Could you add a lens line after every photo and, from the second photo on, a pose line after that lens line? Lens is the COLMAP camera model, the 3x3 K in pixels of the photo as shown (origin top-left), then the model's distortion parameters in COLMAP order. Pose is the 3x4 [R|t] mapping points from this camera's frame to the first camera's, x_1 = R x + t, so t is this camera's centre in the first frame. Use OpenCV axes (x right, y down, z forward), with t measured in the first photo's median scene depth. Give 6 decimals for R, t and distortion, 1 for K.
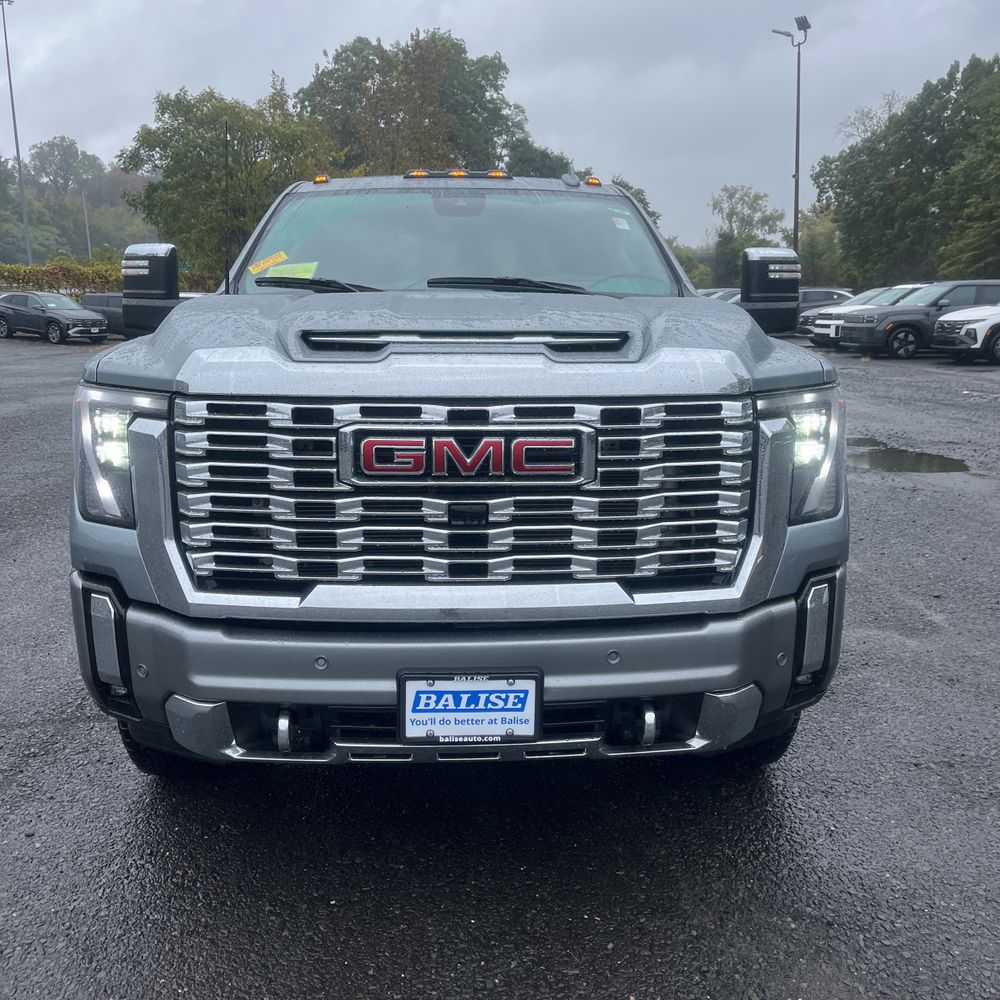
lens RADIAL K [[1022.3, 0, 500.0], [0, 1022.3, 500.0], [0, 0, 1]] dist [0.053767, -0.053573]
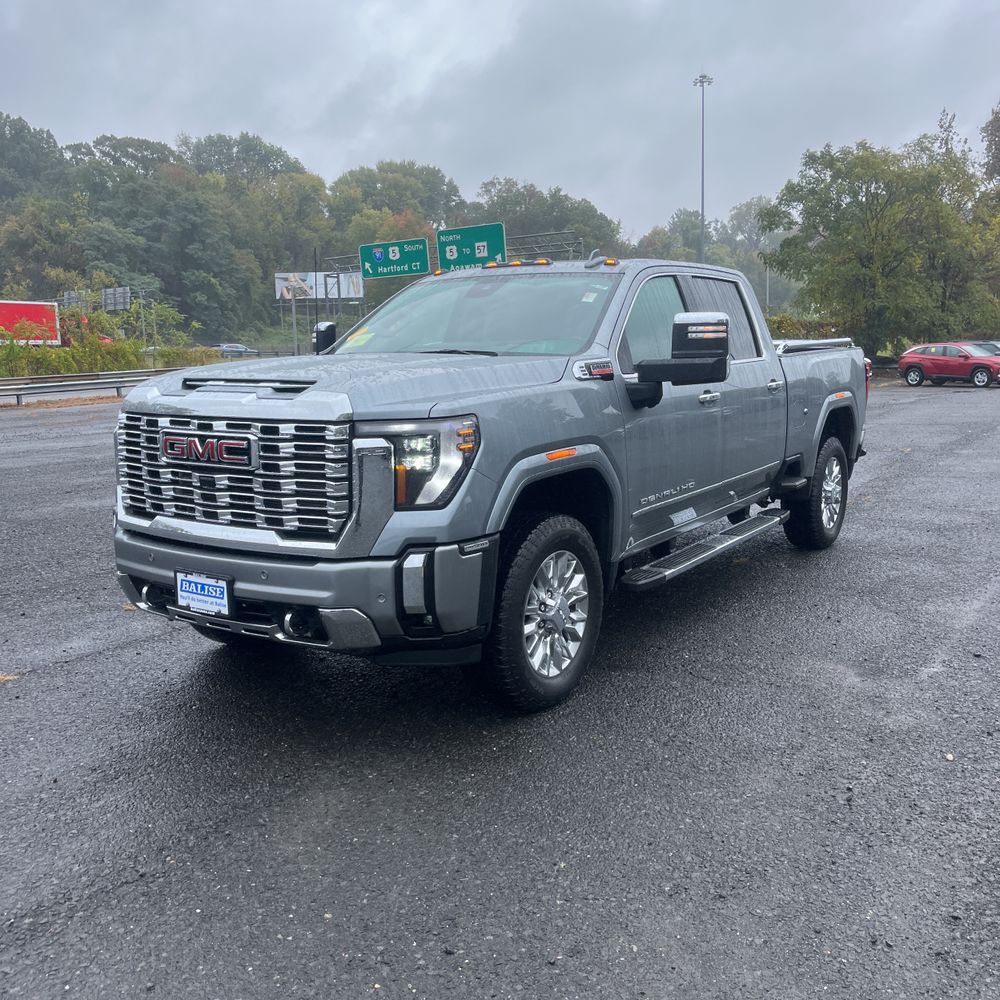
lens RADIAL K [[1022.3, 0, 500.0], [0, 1022.3, 500.0], [0, 0, 1]] dist [0.053767, -0.053573]
pose [[0.800875, 0.079439, -0.593540, 1.389941], [-0.104486, 0.994495, -0.007882, 0.005266], [0.589646, 0.068329, 0.804766, -0.121784]]
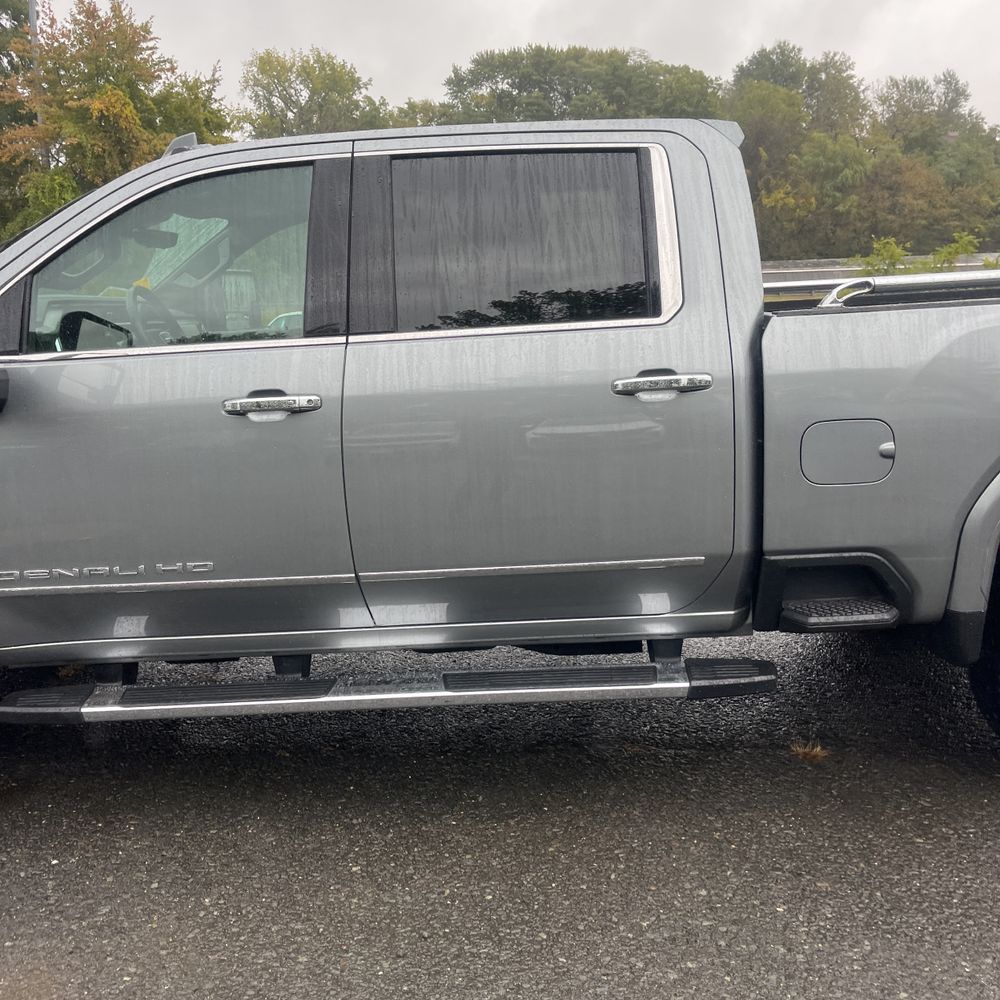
lens RADIAL K [[1011.0, 0, 501.2], [0, 1011.0, 519.9], [0, 0, 1]] dist [0.057583, -0.051347]
pose [[-0.040732, 0.212090, -0.976401, 1.537314], [-0.162570, 0.962783, 0.215914, -0.473952], [0.985856, 0.167528, -0.004736, 2.364592]]
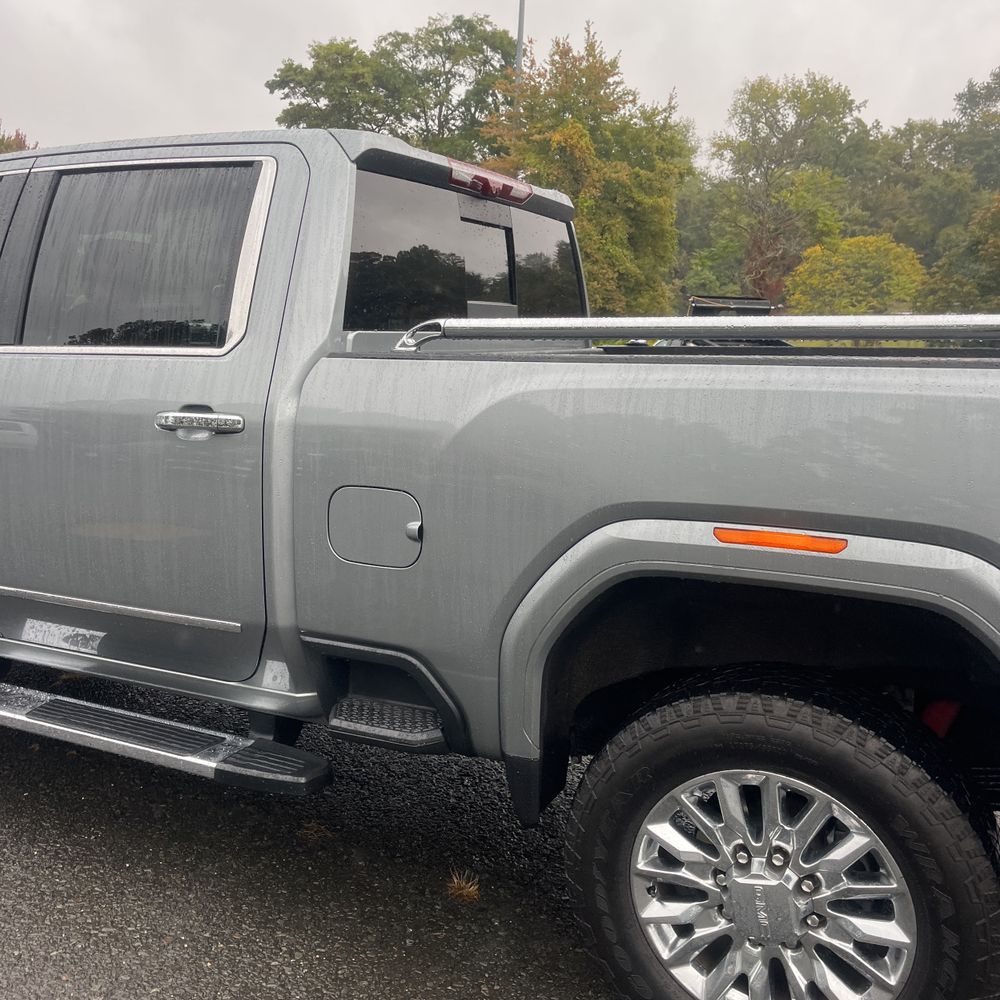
lens RADIAL K [[1022.3, 0, 500.0], [0, 1022.3, 500.0], [0, 0, 1]] dist [0.053767, -0.053573]
pose [[-0.468461, 0.137127, -0.872777, 1.130818], [-0.192714, 0.948233, 0.252421, -0.655799], [0.862210, 0.286445, -0.417784, 3.264797]]
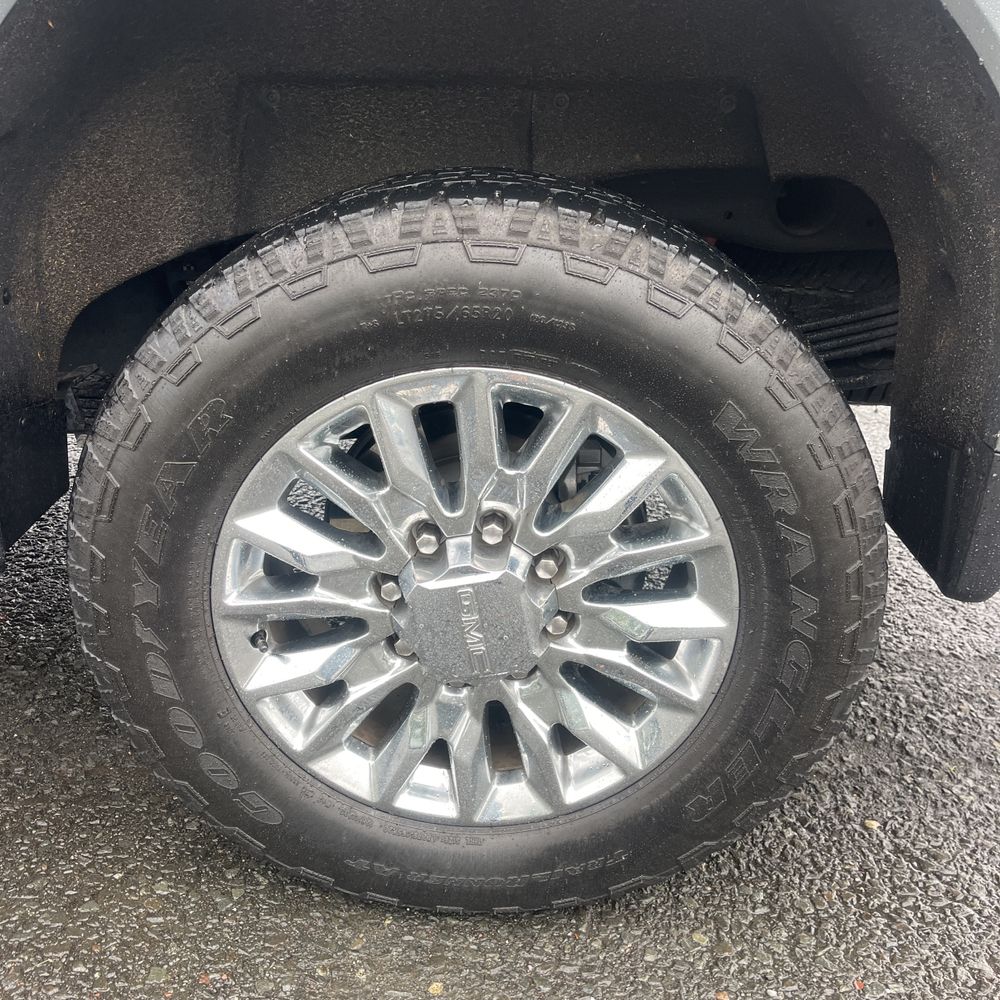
lens RADIAL K [[1022.3, 0, 500.0], [0, 1022.3, 500.0], [0, 0, 1]] dist [0.053767, -0.053573]
pose [[-0.046364, 0.399539, -0.915543, 0.711606], [-0.223508, 0.889142, 0.399337, -0.387871], [0.973599, 0.223146, 0.048076, 3.167350]]
